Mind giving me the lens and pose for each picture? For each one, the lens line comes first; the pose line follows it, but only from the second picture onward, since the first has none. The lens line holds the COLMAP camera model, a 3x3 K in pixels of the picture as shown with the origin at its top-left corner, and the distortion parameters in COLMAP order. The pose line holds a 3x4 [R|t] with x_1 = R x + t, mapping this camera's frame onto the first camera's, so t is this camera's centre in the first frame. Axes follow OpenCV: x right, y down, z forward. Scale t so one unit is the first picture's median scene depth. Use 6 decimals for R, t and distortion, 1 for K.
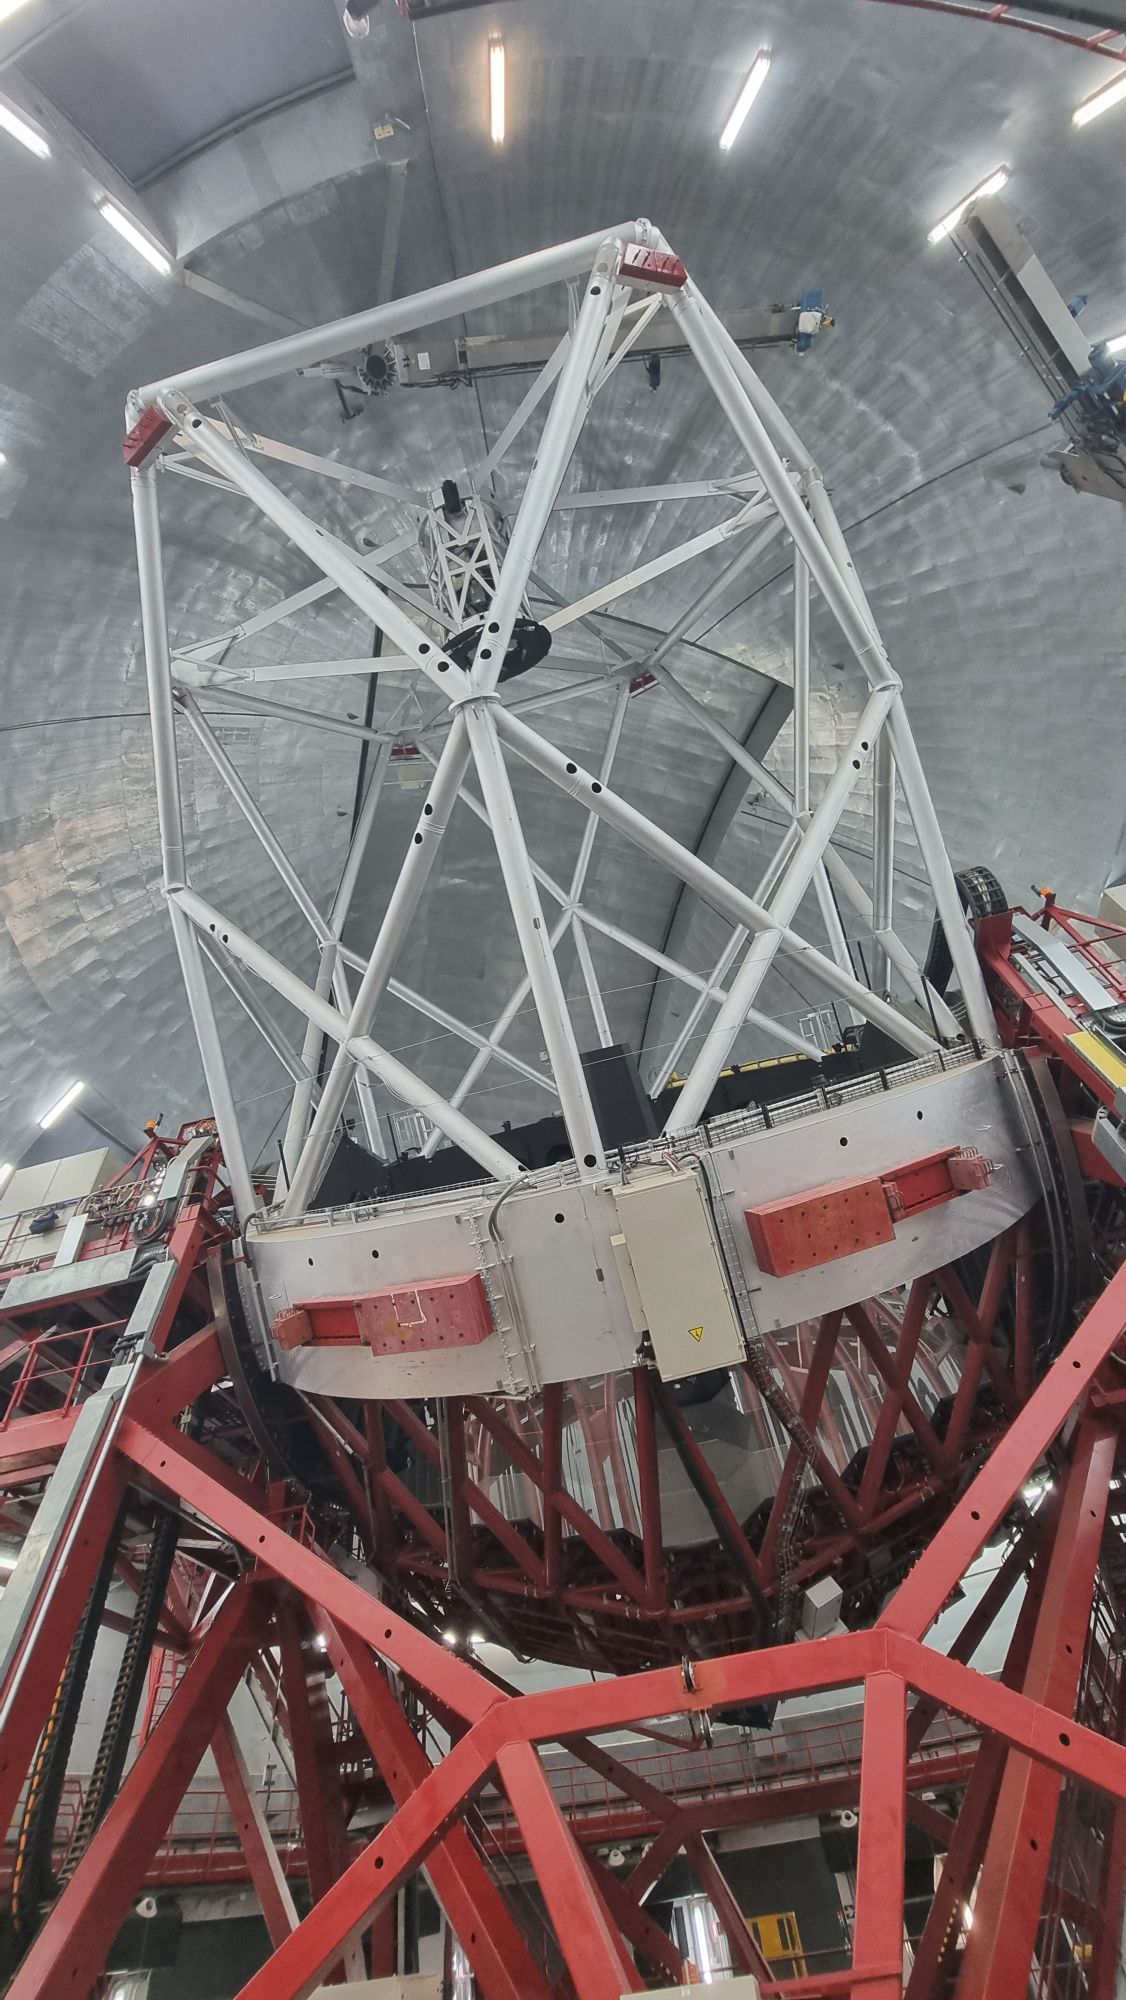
lens RADIAL K [[820.1, 0, 558.6], [0, 820.1, 1008.7], [0, 0, 1]] dist [-0.004705, 0.000637]
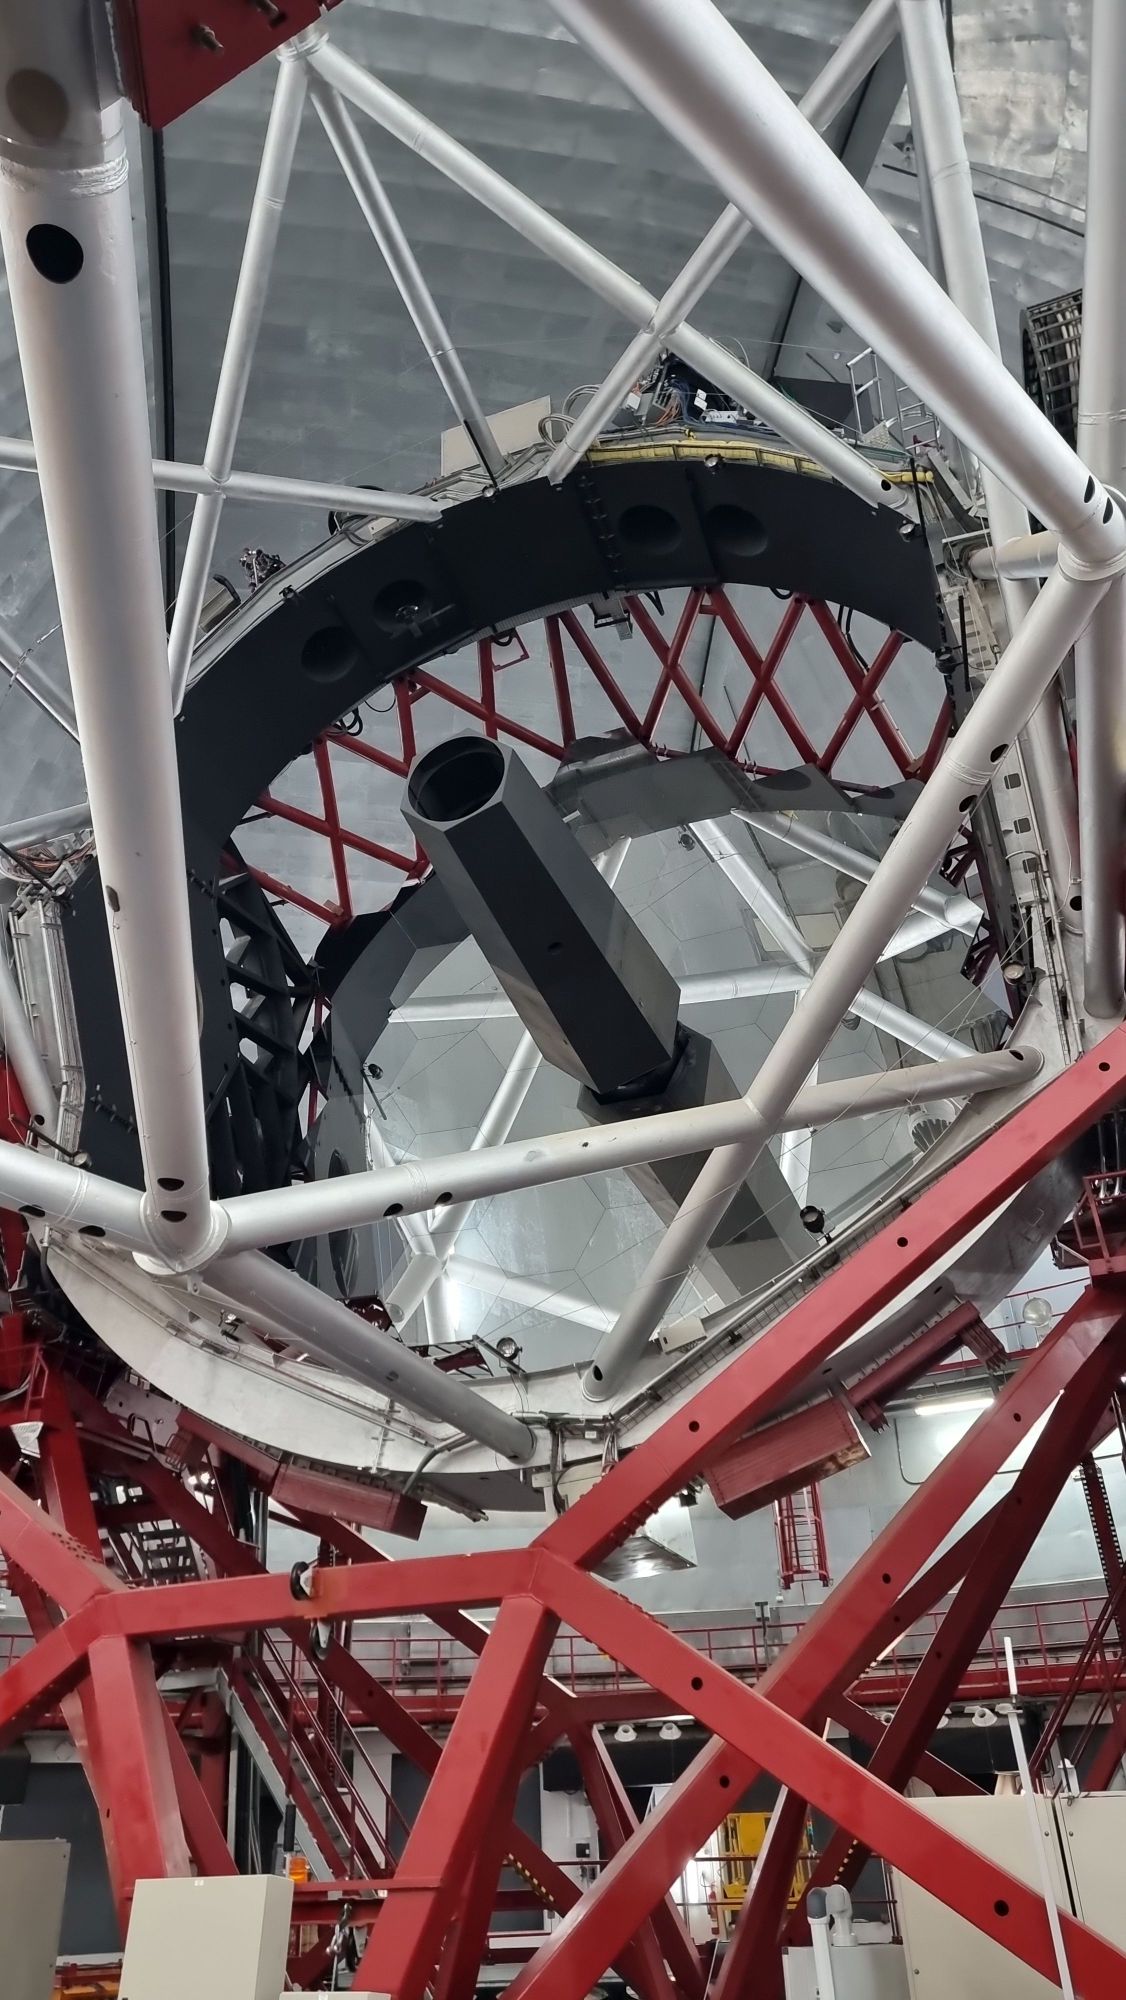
lens RADIAL K [[1370.1, 0, 535.6], [0, 1370.1, 1010.2], [0, 0, 1]] dist [0.088986, -0.071882]
pose [[0.992476, 0.012561, -0.121794, 0.273020], [0.028410, 0.943953, 0.328855, -0.084156], [0.119099, -0.329841, 0.936494, -0.039442]]
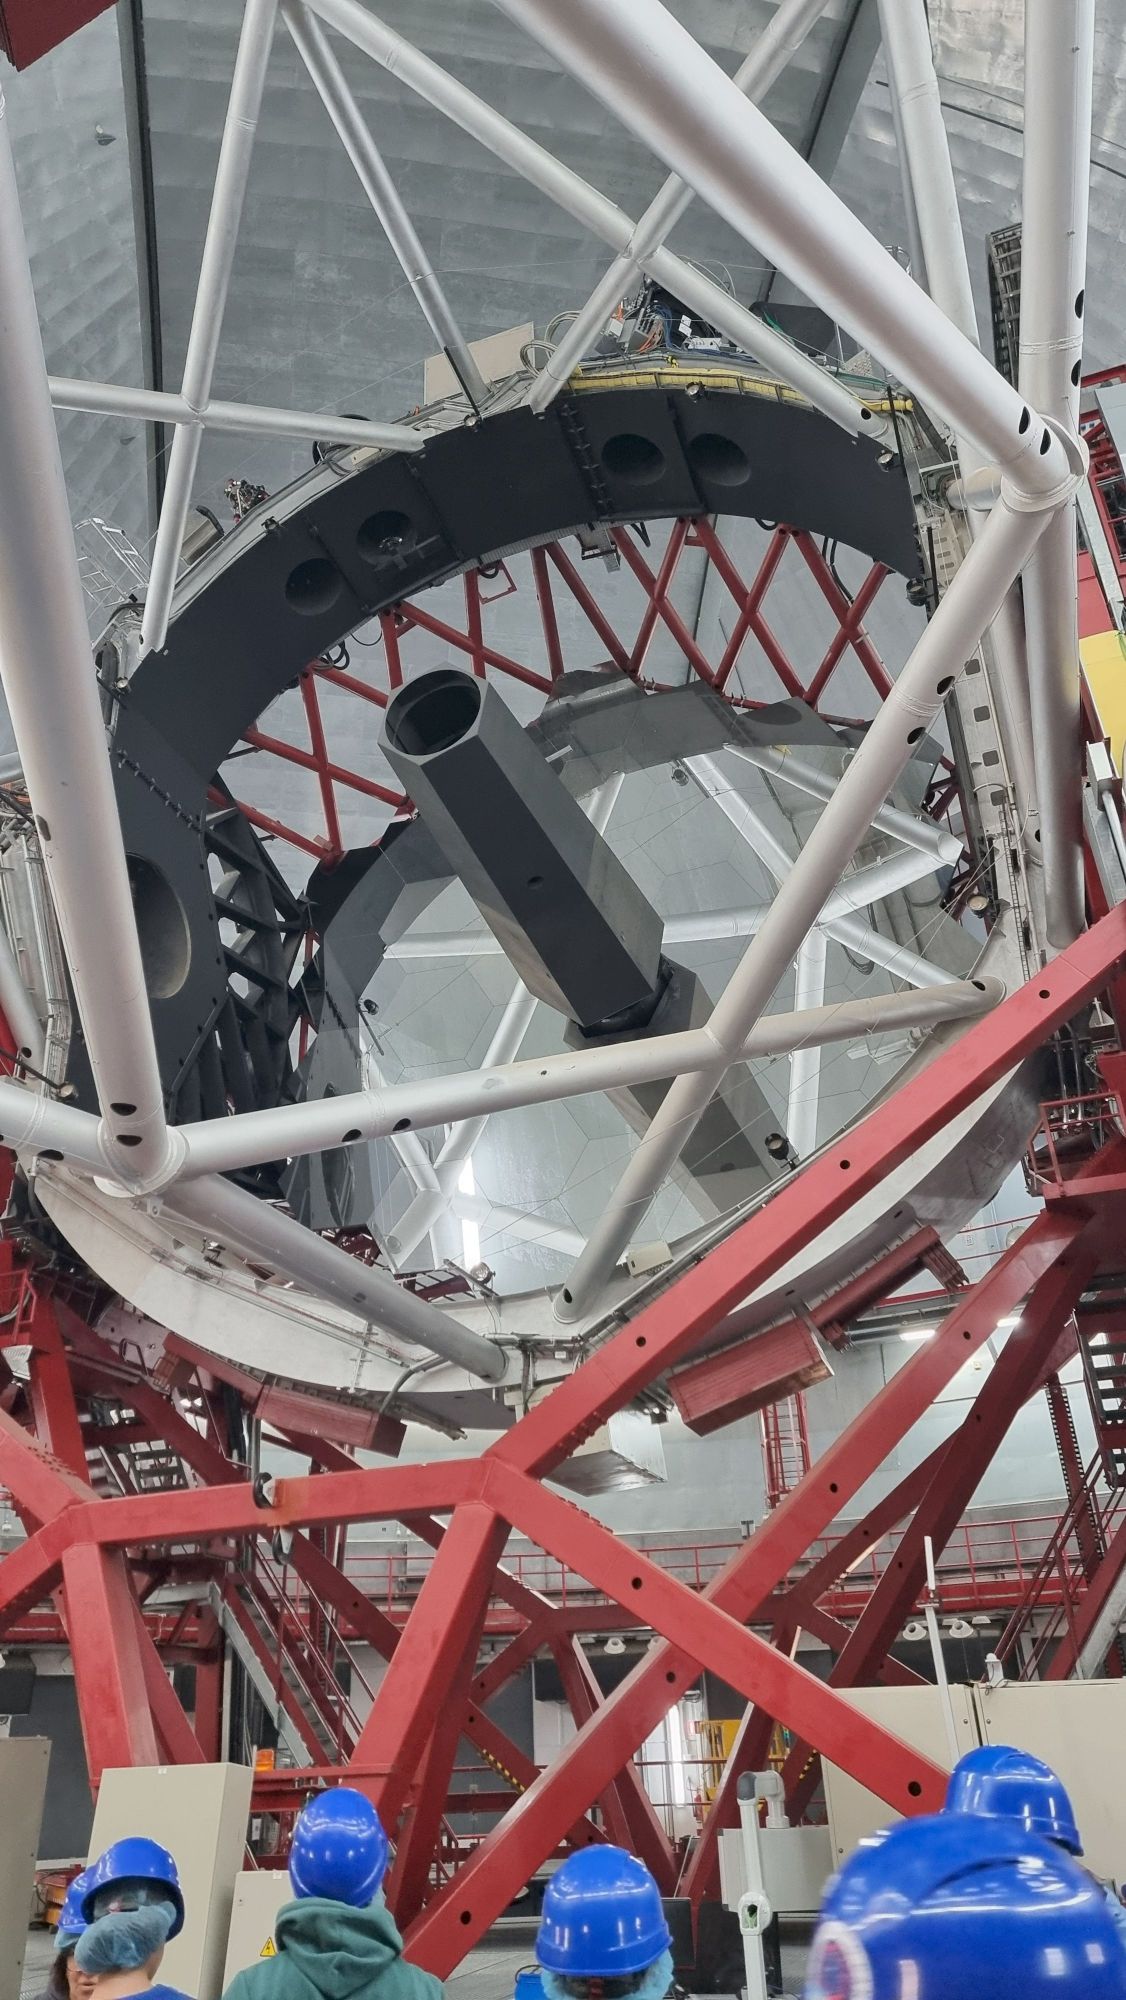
lens RADIAL K [[1370.1, 0, 546.4], [0, 1370.1, 1000.6], [0, 0, 1]] dist [0.088986, -0.071882]
pose [[0.992462, 0.015385, -0.121586, 0.304582], [0.030360, 0.930301, 0.365537, -0.085497], [0.118736, -0.366473, 0.922821, -0.051485]]
